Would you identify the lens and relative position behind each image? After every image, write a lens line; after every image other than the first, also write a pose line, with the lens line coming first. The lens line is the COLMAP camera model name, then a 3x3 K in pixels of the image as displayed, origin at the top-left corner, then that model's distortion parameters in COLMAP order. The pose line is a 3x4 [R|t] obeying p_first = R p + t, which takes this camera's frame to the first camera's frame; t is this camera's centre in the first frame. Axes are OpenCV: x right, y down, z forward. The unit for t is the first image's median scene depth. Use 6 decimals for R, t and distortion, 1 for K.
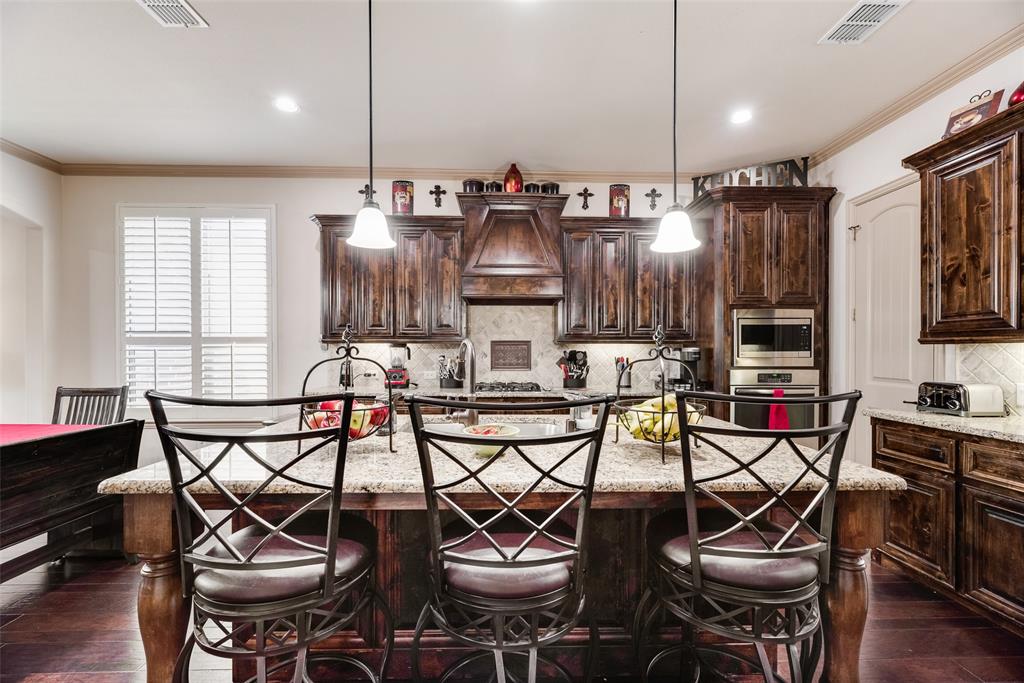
lens RADIAL K [[409.3, 0, 512.8], [0, 409.3, 355.5], [0, 0, 1]] dist [0.000832, 0.000784]
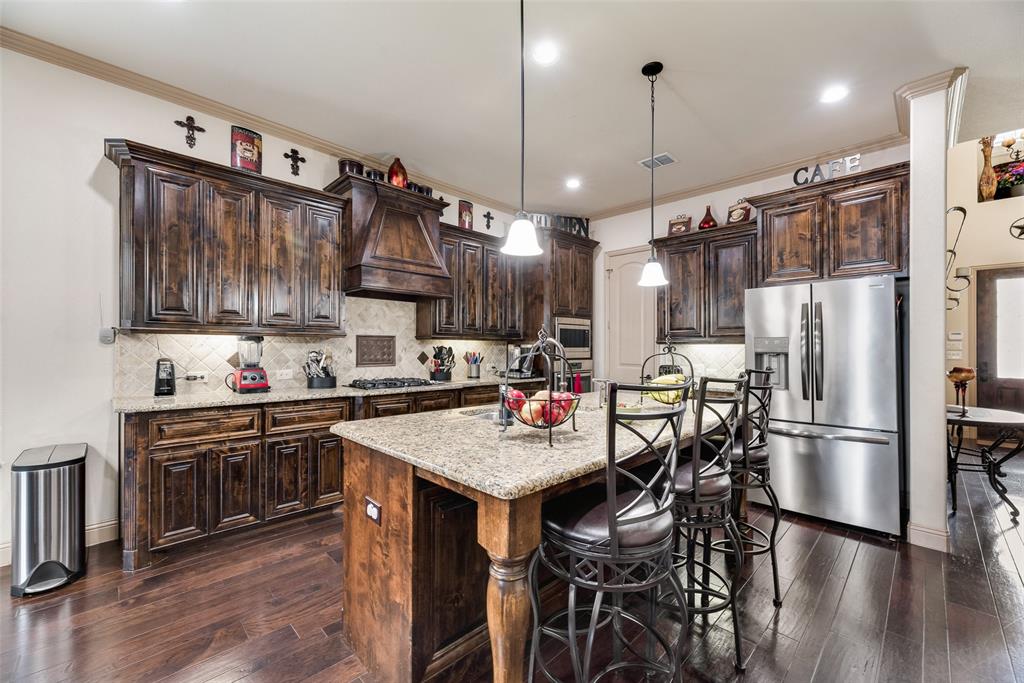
lens RADIAL K [[409.3, 0, 512.9], [0, 409.3, 345.1], [0, 0, 1]] dist [0.000832, 0.000784]
pose [[0.729890, 0.007218, 0.683526, -0.456812], [0.000781, 0.999935, -0.011393, -0.002349], [-0.683564, 0.008850, 0.729837, 0.084684]]
